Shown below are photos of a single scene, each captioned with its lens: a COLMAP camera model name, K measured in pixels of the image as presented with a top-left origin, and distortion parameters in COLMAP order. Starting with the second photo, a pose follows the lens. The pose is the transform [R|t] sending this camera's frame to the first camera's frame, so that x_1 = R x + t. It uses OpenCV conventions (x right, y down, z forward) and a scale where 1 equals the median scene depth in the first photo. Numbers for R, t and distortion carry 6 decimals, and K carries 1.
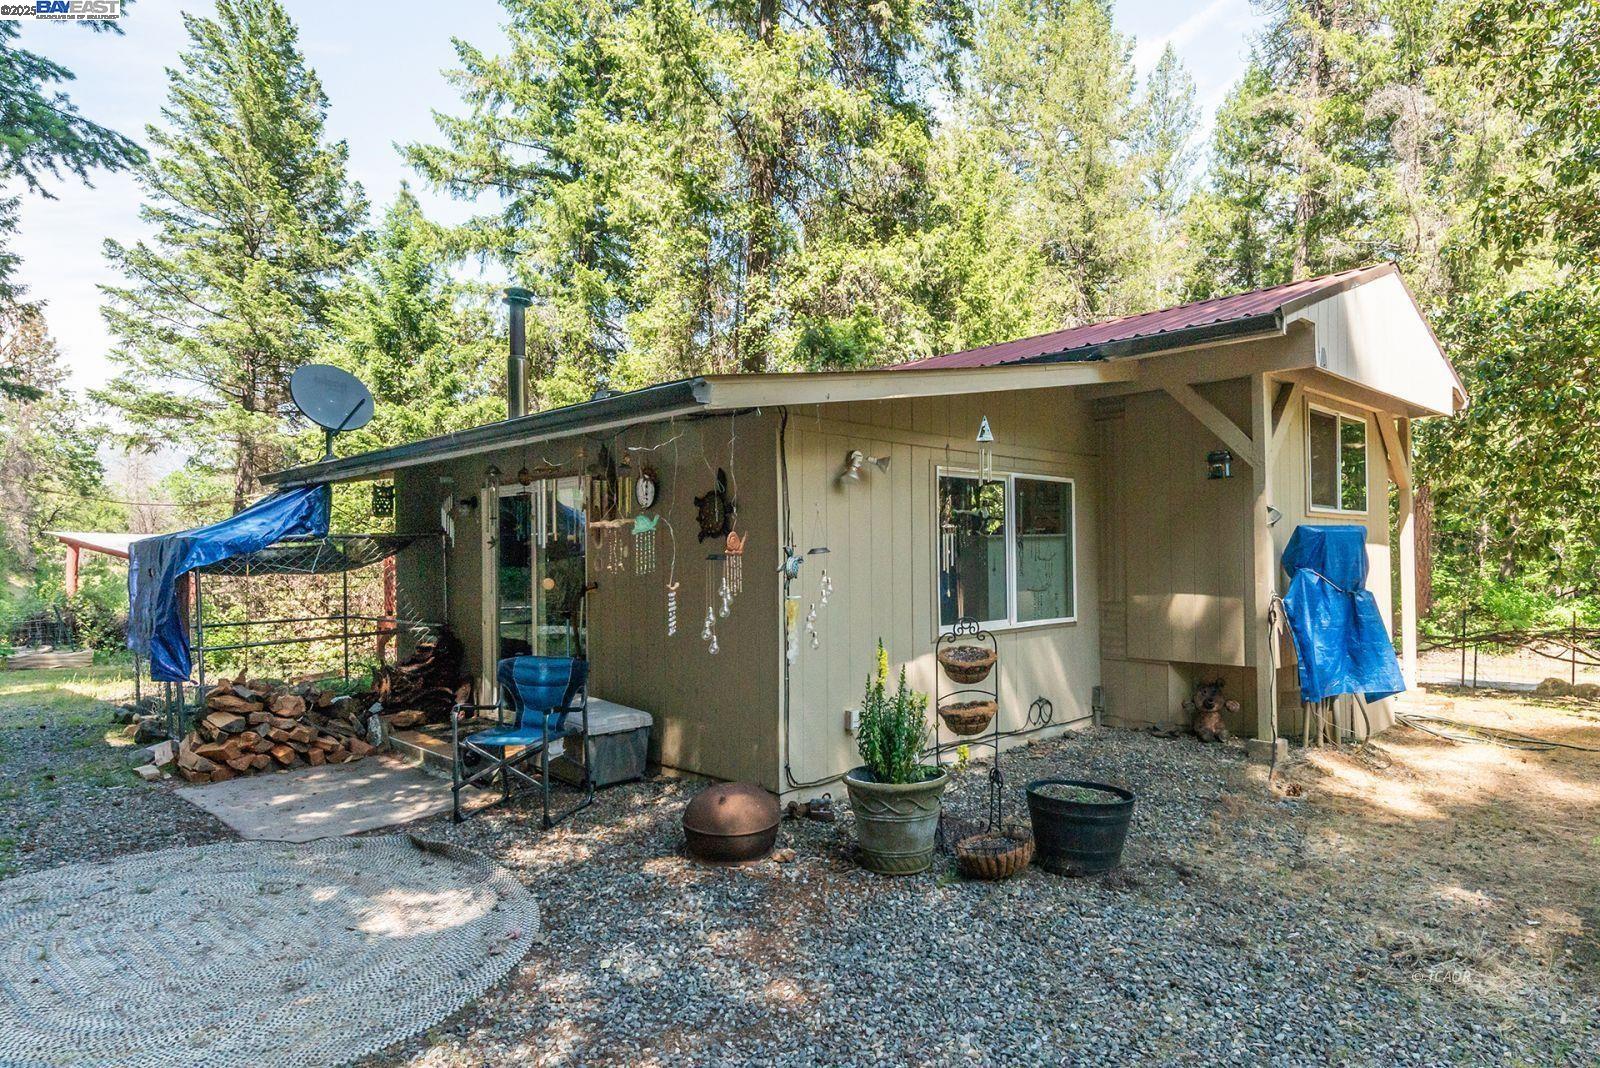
lens RADIAL K [[941.0, 0, 889.2], [0, 941.0, 530.5], [0, 0, 1]] dist [0.016028, -0.006218]
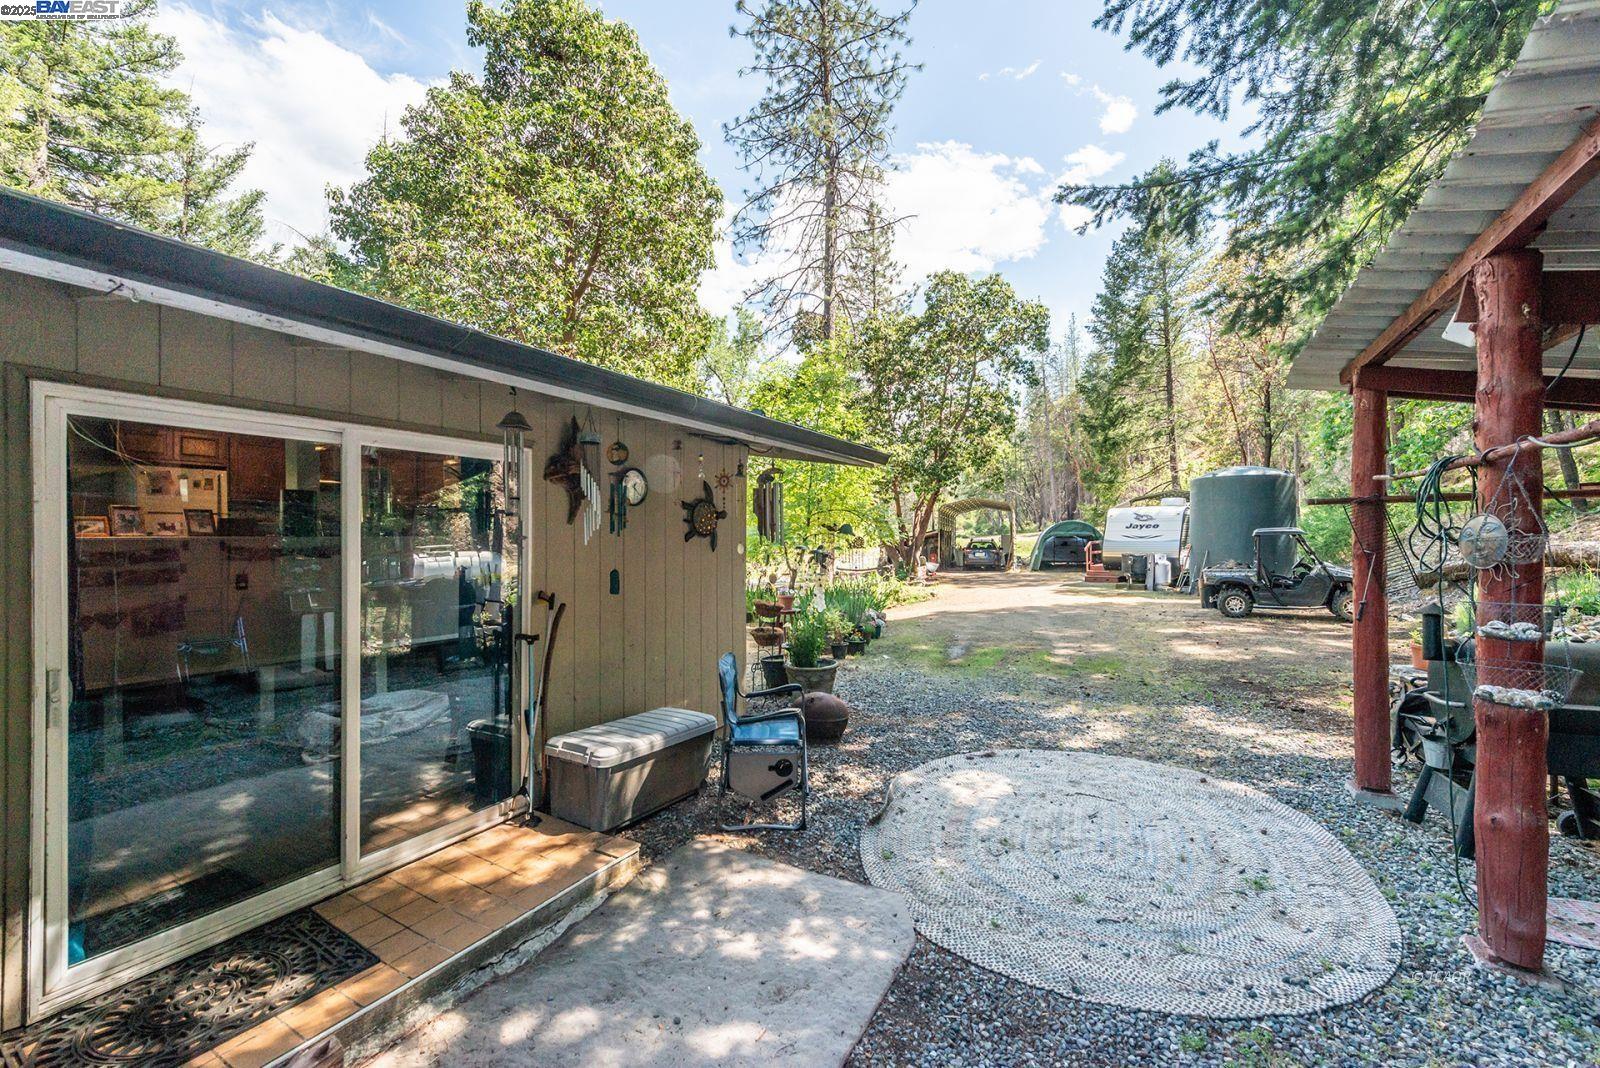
lens RADIAL K [[654.6, 0, 809.5], [0, 654.6, 536.7], [0, 0, 1]] dist [0.016456, -0.002391]
pose [[-0.244643, 0.010571, 0.969556, -0.762397], [-0.013522, 0.999806, -0.014313, 0.012365], [-0.969519, -0.016612, -0.244452, 0.797268]]
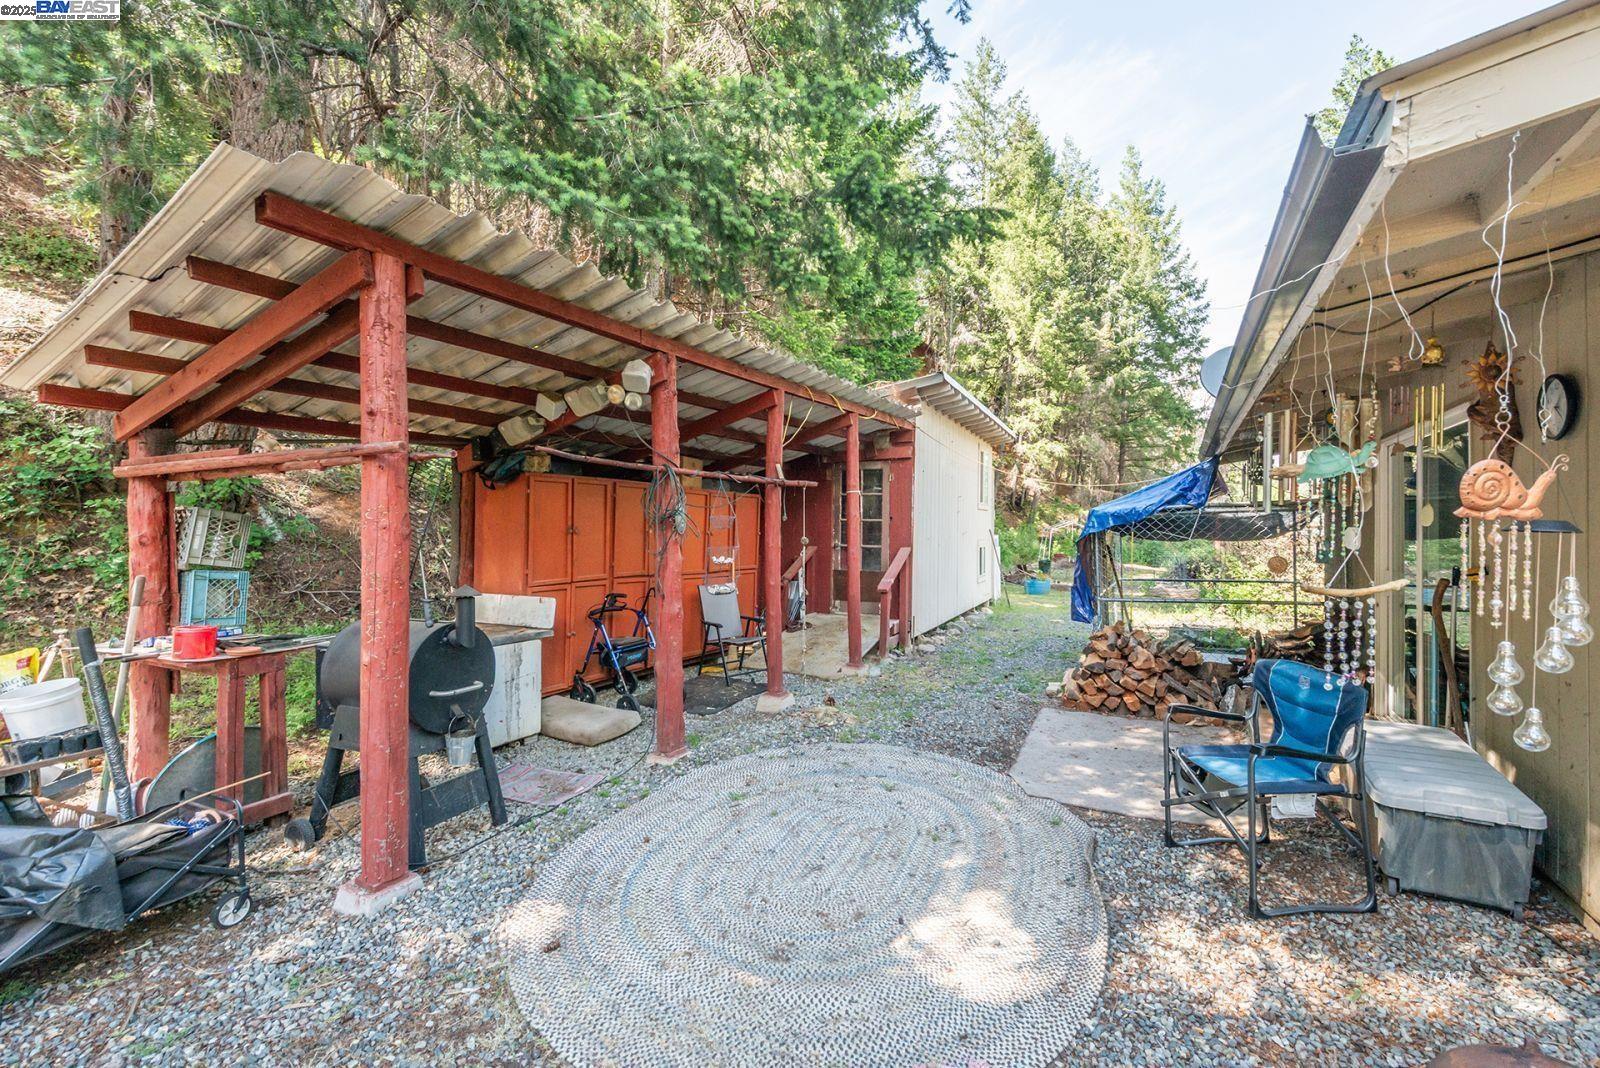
lens RADIAL K [[654.6, 0, 799.4], [0, 654.6, 540.2], [0, 0, 1]] dist [0.016456, -0.002391]
pose [[0.234573, 0.023786, -0.971807, 0.017116], [0.024926, 0.999225, 0.030474, 0.010558], [0.971779, -0.031371, 0.233798, 0.381076]]
